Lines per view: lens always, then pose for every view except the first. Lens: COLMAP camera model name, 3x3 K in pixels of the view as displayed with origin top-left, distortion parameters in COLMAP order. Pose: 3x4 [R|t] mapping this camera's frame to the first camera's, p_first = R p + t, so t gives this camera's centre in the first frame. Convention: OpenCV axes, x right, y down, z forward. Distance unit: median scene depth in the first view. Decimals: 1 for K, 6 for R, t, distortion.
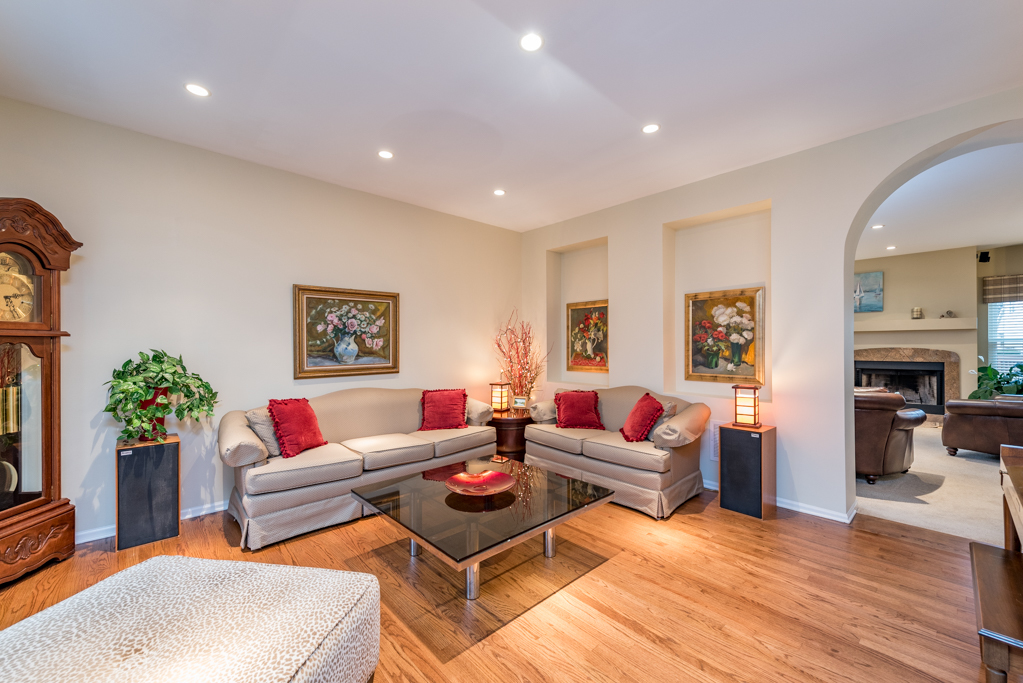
lens RADIAL K [[405.4, 0, 514.3], [0, 405.4, 345.4], [0, 0, 1]] dist [0.011360, -0.001698]
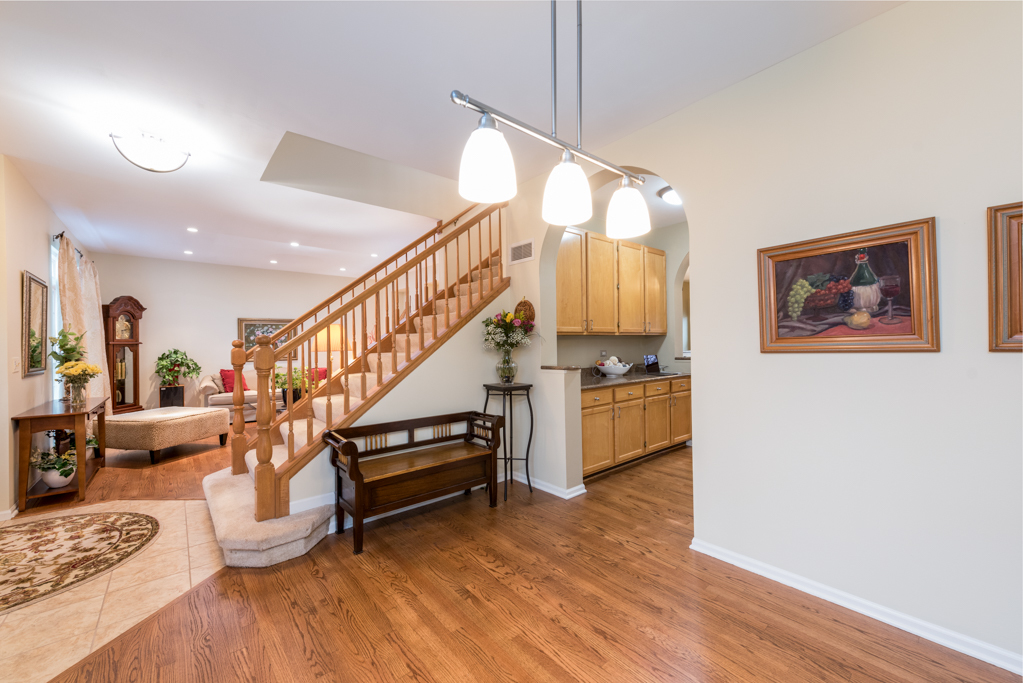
lens RADIAL K [[405.4, 0, 519.6], [0, 405.4, 344.2], [0, 0, 1]] dist [0.011360, -0.001698]
pose [[0.999451, -0.006862, -0.032429, 0.957639], [0.006890, 0.999976, 0.000753, -0.003191], [0.032423, -0.000976, 0.999474, -1.040653]]
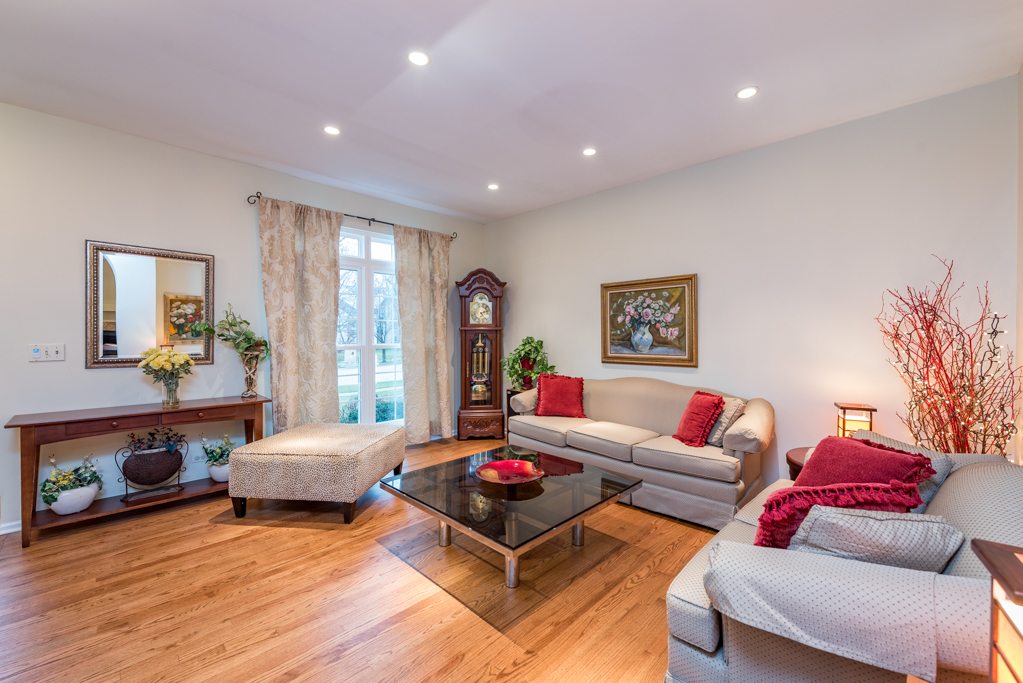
lens RADIAL K [[411.8, 0, 513.8], [0, 411.8, 338.0], [0, 0, 1]] dist [0.002397, 0.000162]
pose [[0.049090, 0.012649, -0.998714, 0.631705], [-0.001968, 0.999919, 0.012567, -0.004616], [0.998792, 0.001349, 0.049111, 0.648925]]
